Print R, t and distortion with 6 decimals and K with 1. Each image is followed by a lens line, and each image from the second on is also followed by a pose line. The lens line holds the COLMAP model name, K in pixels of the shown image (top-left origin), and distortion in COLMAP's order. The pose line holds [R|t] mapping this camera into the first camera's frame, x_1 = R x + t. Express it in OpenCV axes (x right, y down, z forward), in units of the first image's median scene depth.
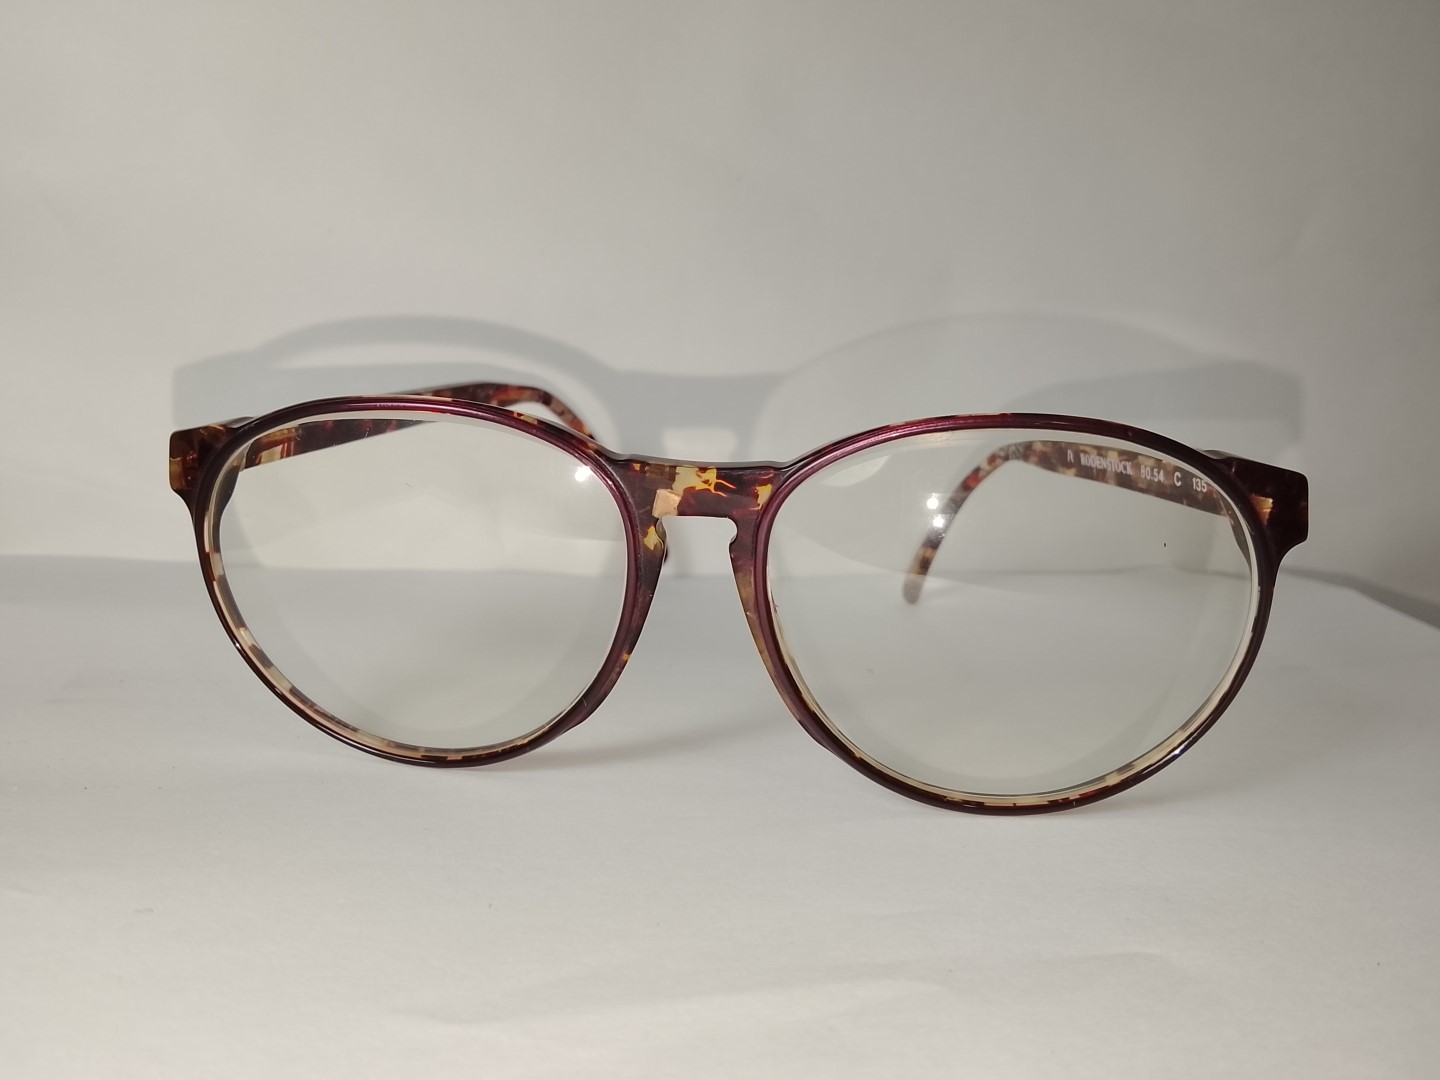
lens RADIAL K [[1226.8, 0, 720.0], [0, 1226.8, 540.0], [0, 0, 1]] dist [-0.102813, 0.004580]
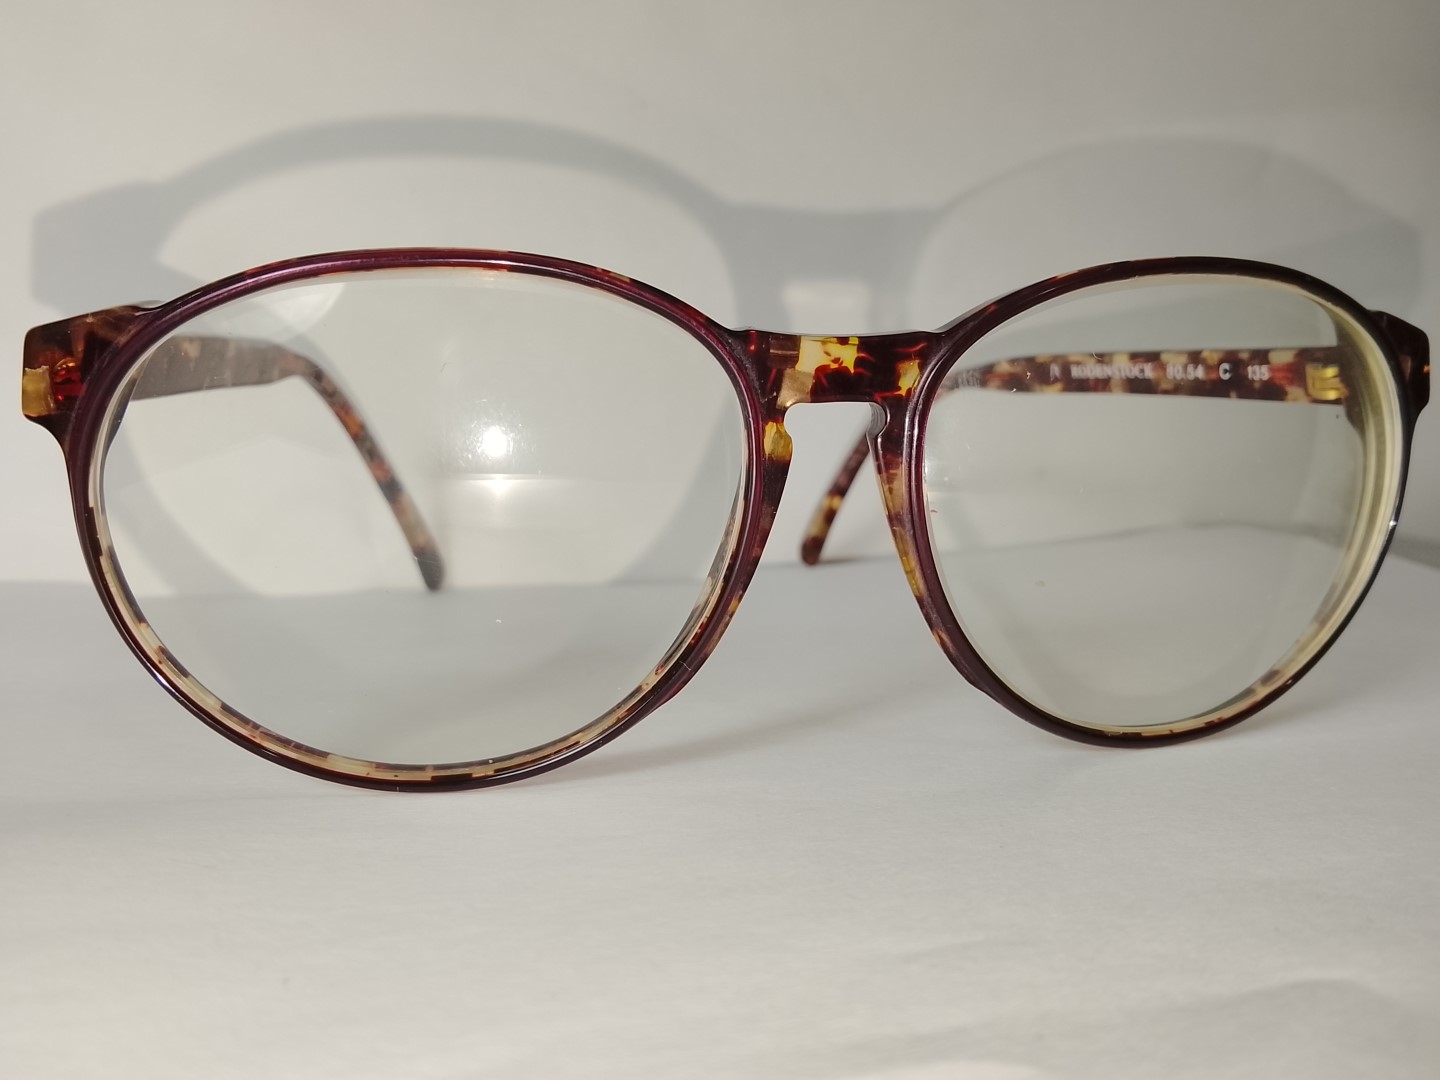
lens RADIAL K [[1226.8, 0, 720.0], [0, 1226.8, 540.0], [0, 0, 1]] dist [-0.102813, 0.004580]
pose [[0.946196, -0.073325, 0.315176, -0.311615], [0.084808, 0.996135, -0.022856, 0.072261], [-0.312282, 0.048356, 0.948758, 0.273546]]
